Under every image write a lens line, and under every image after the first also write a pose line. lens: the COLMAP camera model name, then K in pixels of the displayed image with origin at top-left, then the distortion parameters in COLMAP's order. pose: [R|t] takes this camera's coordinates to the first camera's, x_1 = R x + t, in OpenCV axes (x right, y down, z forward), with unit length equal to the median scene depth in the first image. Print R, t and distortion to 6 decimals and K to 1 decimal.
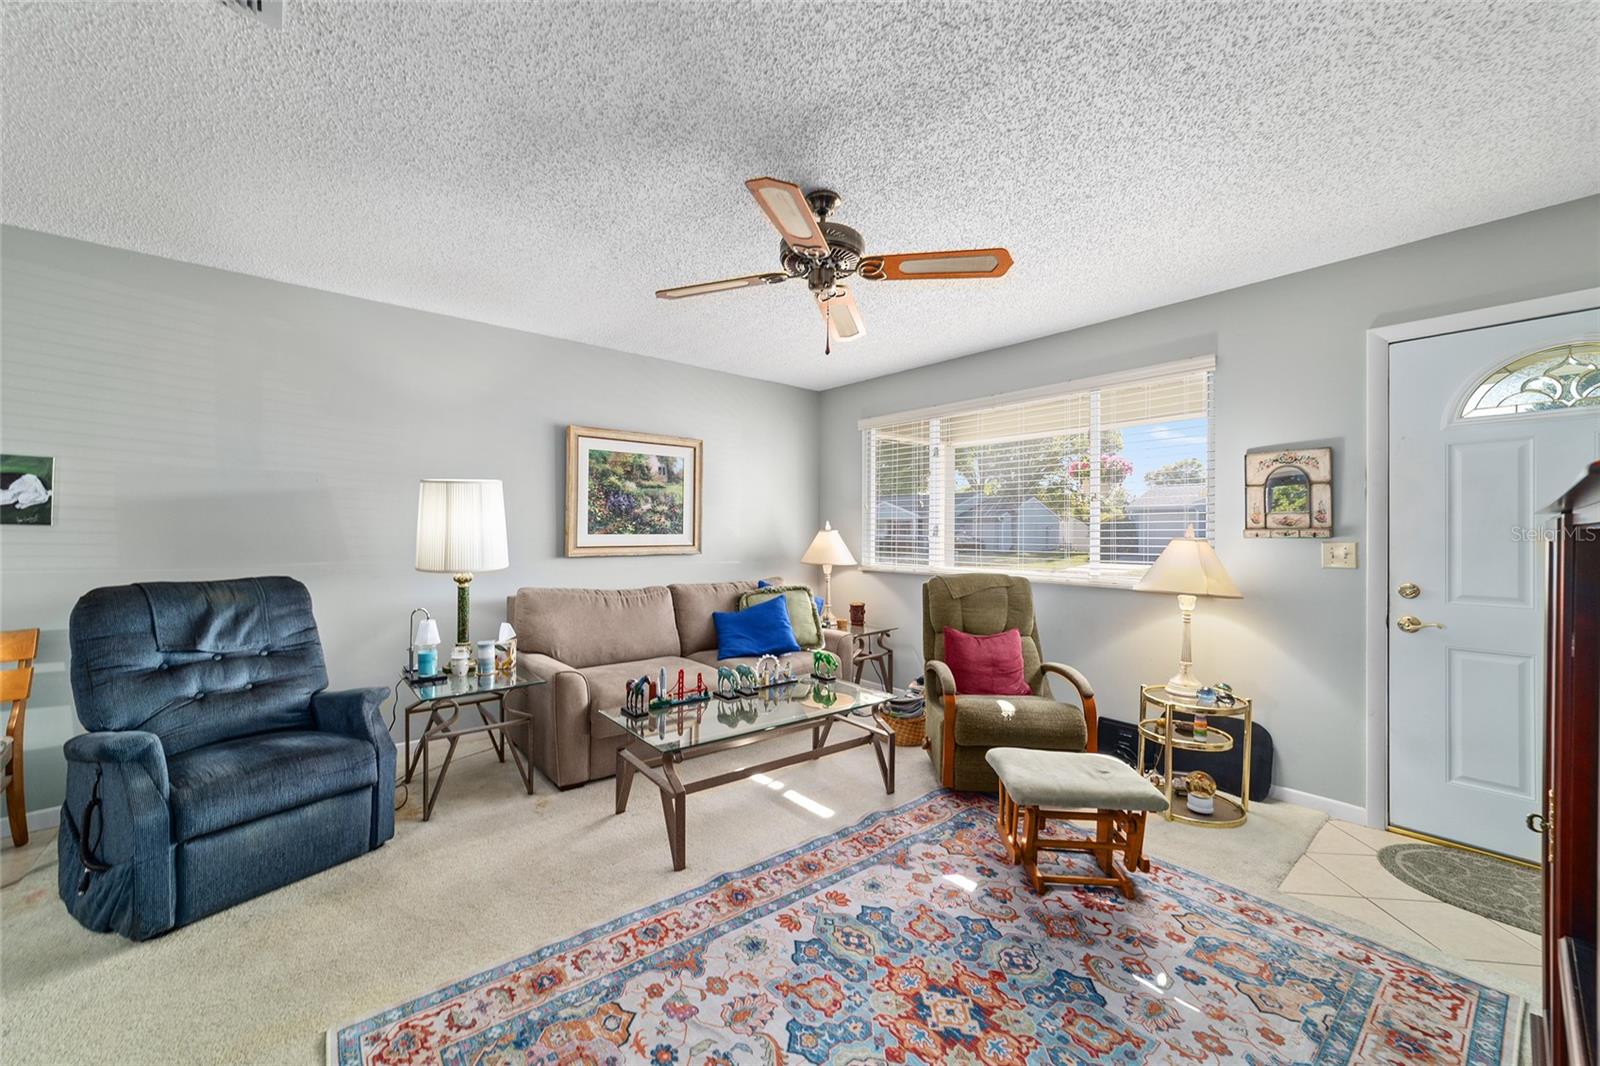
lens RADIAL K [[618.0, 0, 799.3], [0, 618.0, 532.7], [0, 0, 1]] dist [-0.012711, 0.004522]
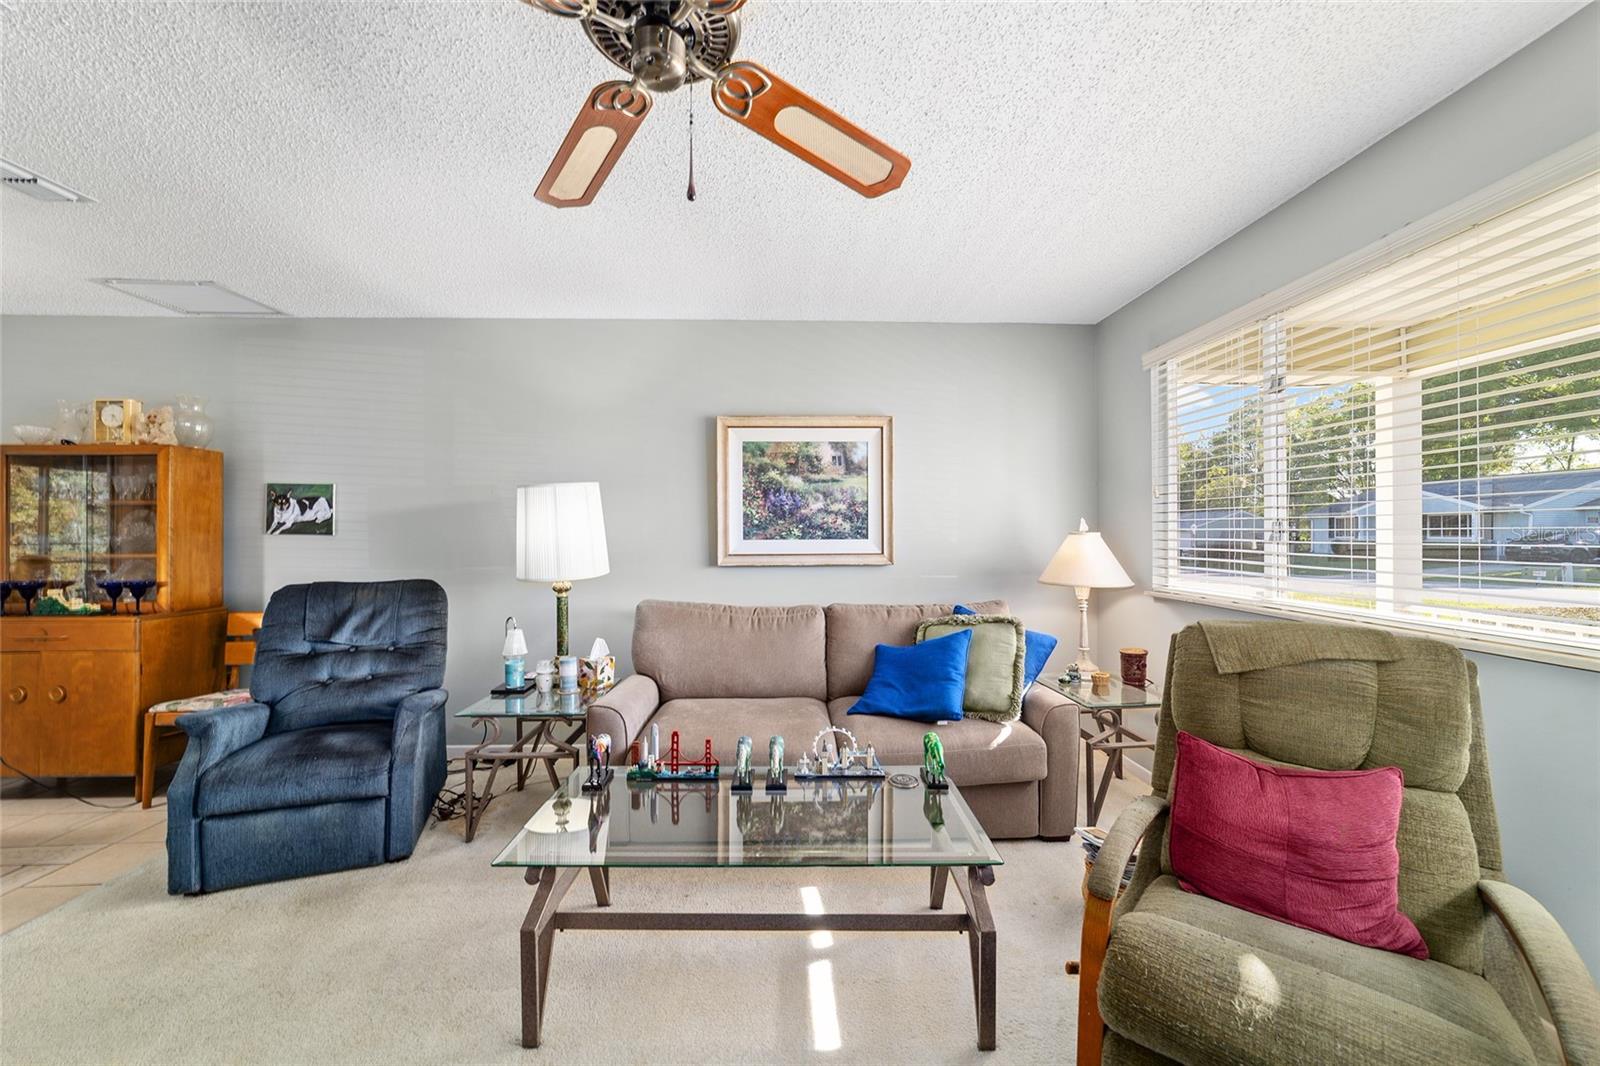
lens RADIAL K [[618.0, 0, 796.2], [0, 618.0, 531.7], [0, 0, 1]] dist [-0.012711, 0.004522]
pose [[0.781939, -0.011249, -0.623254, 0.410734], [0.006096, 0.999927, -0.010399, 0.000536], [0.623326, 0.004332, 0.781950, 0.602757]]
